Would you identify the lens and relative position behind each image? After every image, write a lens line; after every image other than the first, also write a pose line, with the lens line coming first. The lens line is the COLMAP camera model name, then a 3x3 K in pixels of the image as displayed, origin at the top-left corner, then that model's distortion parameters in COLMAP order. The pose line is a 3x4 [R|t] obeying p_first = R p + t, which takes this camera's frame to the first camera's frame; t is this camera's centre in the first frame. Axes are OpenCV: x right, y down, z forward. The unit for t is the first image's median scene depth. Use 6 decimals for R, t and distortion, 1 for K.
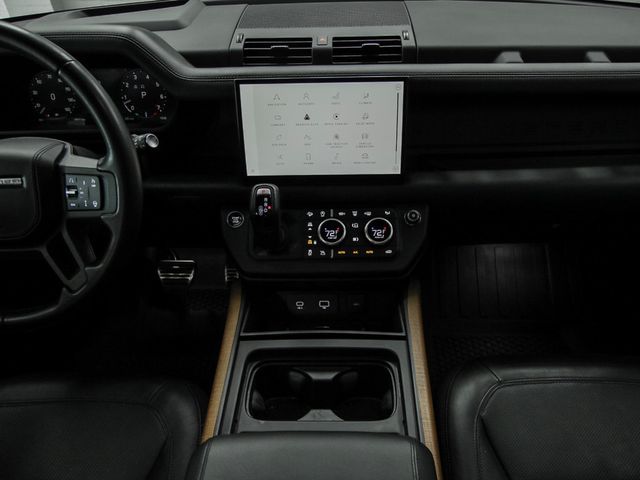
lens RADIAL K [[470.7, 0, 335.7], [0, 470.7, 261.7], [0, 0, 1]] dist [-0.021887, 0.015014]
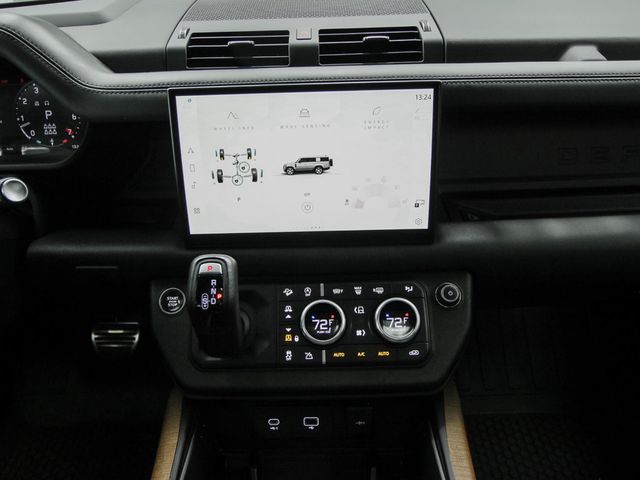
lens RADIAL K [[470.7, 0, 318.5], [0, 470.7, 229.0], [0, 0, 1]] dist [-0.021887, 0.015014]
pose [[0.999830, -0.014707, 0.011137, -0.019186], [0.015779, 0.994525, -0.103300, -0.121033], [-0.009557, 0.103458, 0.994588, 0.357322]]
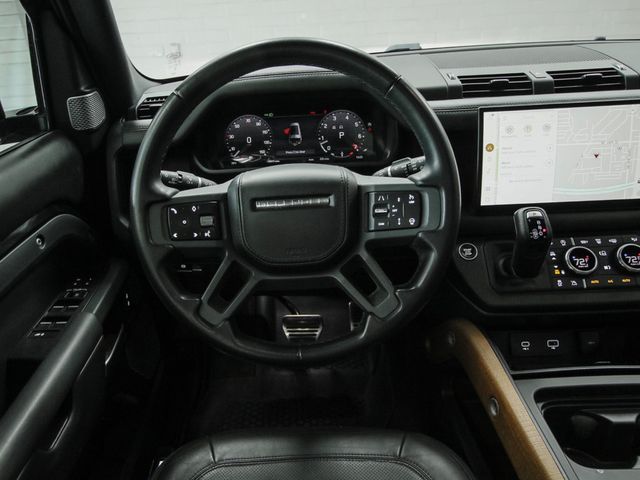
lens RADIAL K [[470.7, 0, 297.4], [0, 470.7, 249.2], [0, 0, 1]] dist [-0.021887, 0.015014]
pose [[0.999197, -0.028131, -0.028519, -0.539495], [0.022314, 0.982116, -0.186952, 0.075834], [0.033268, 0.186166, 0.981955, 0.065649]]
